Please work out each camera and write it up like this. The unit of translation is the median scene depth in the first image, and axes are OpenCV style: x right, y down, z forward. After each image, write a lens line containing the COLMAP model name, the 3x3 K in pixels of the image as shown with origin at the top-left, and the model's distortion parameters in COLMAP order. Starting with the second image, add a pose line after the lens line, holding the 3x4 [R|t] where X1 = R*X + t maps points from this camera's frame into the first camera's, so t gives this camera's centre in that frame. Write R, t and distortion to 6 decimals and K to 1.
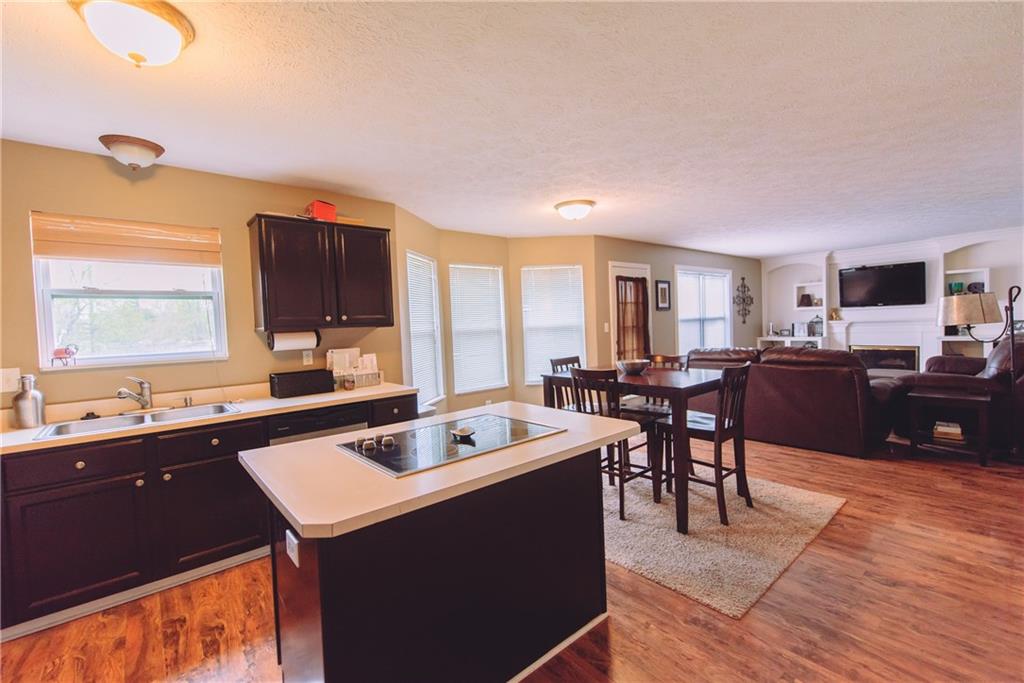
lens RADIAL K [[436.2, 0, 510.4], [0, 436.2, 343.4], [0, 0, 1]] dist [-0.002620, -0.000756]
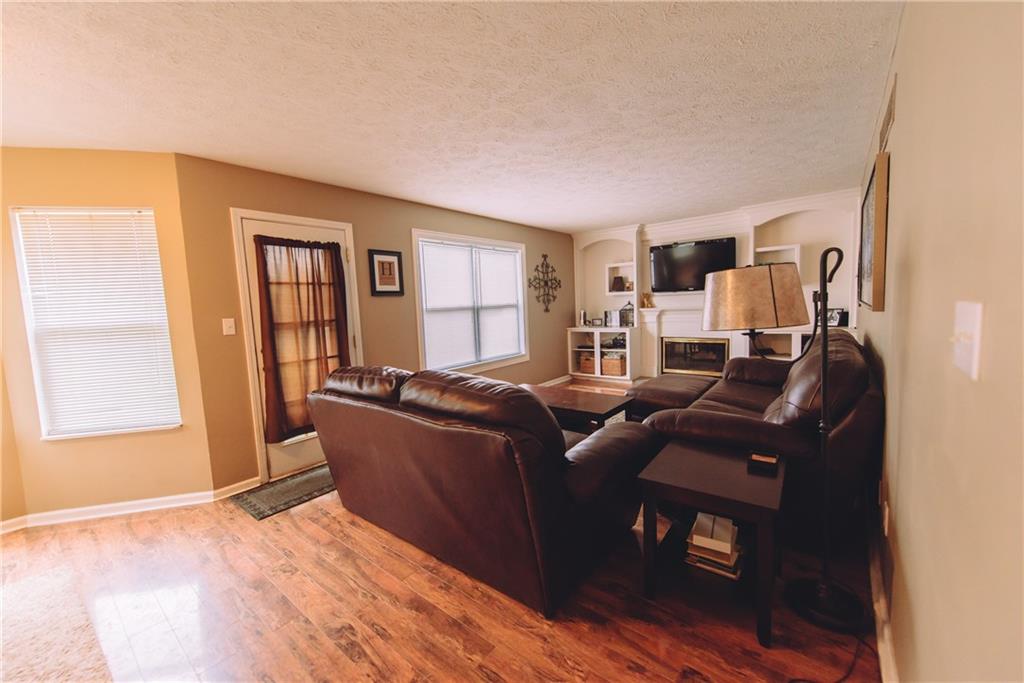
lens RADIAL K [[399.1, 0, 511.5], [0, 399.1, 342.0], [0, 0, 1]] dist [0.009683, -0.001493]
pose [[0.979716, -0.020200, 0.199369, 0.349771], [0.011373, 0.998908, 0.045317, -0.026101], [-0.200067, -0.042130, 0.978876, 0.304984]]
